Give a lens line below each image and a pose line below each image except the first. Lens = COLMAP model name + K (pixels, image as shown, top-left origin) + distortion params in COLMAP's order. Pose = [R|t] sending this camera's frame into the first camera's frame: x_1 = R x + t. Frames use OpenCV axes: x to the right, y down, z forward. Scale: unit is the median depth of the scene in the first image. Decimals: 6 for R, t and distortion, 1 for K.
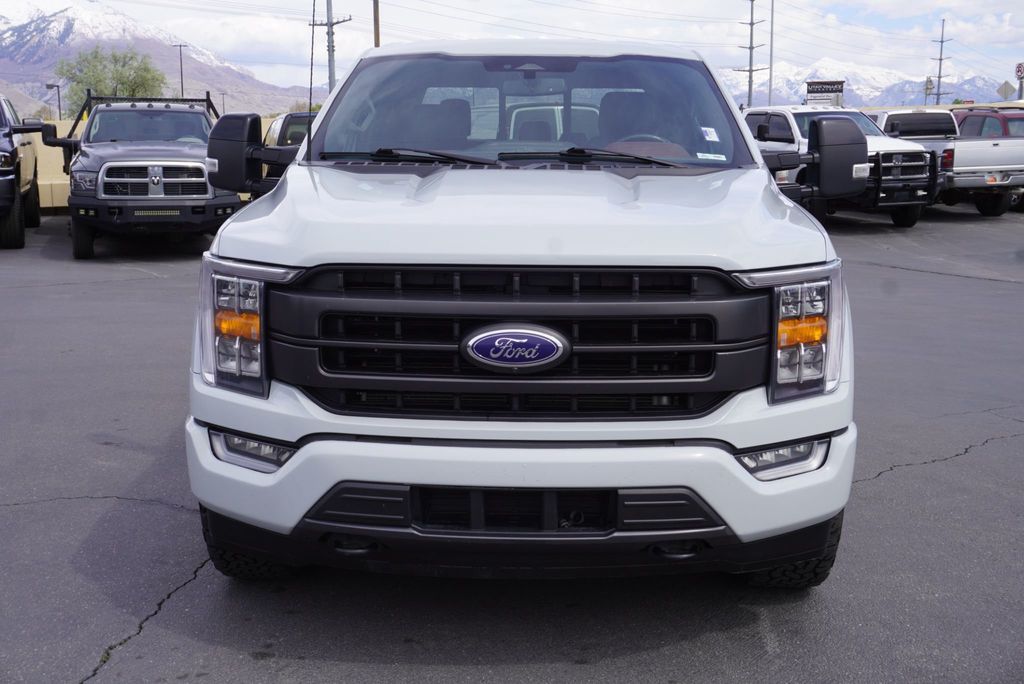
lens RADIAL K [[1096.0, 0, 518.2], [0, 1096.0, 335.3], [0, 0, 1]] dist [0.016728, 0.000000]
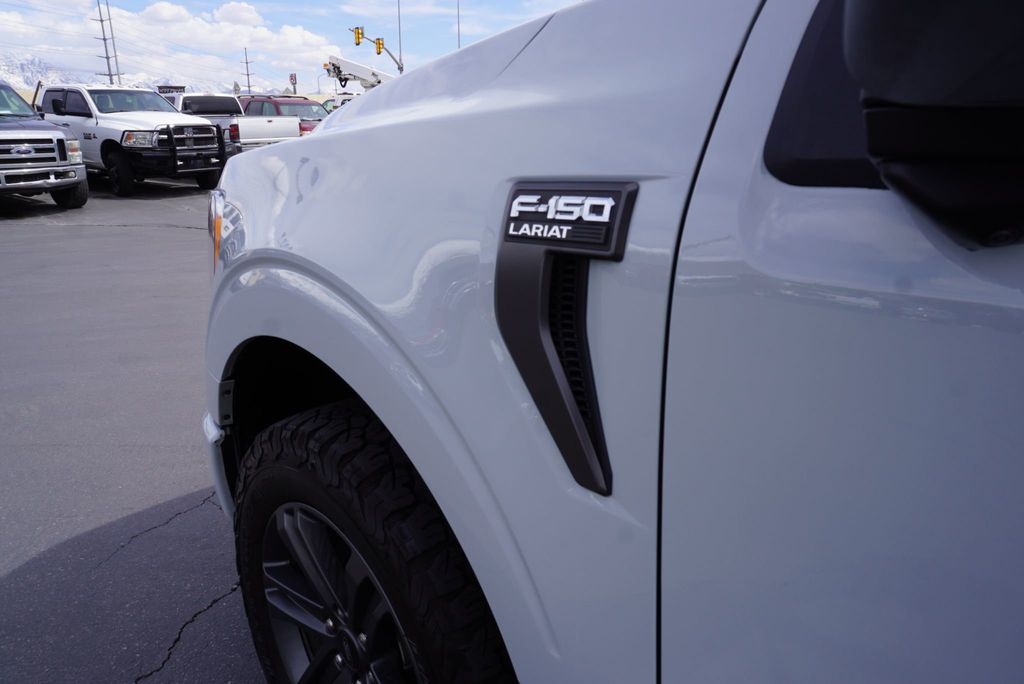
lens RADIAL K [[676.7, 0, 515.2], [0, 676.7, 339.6], [0, 0, 1]] dist [-0.045663, 0.037316]
pose [[0.757389, -0.187410, 0.625491, 0.158580], [0.105410, 0.980454, 0.166127, -0.031442], [-0.644399, -0.059890, 0.762340, 0.281712]]
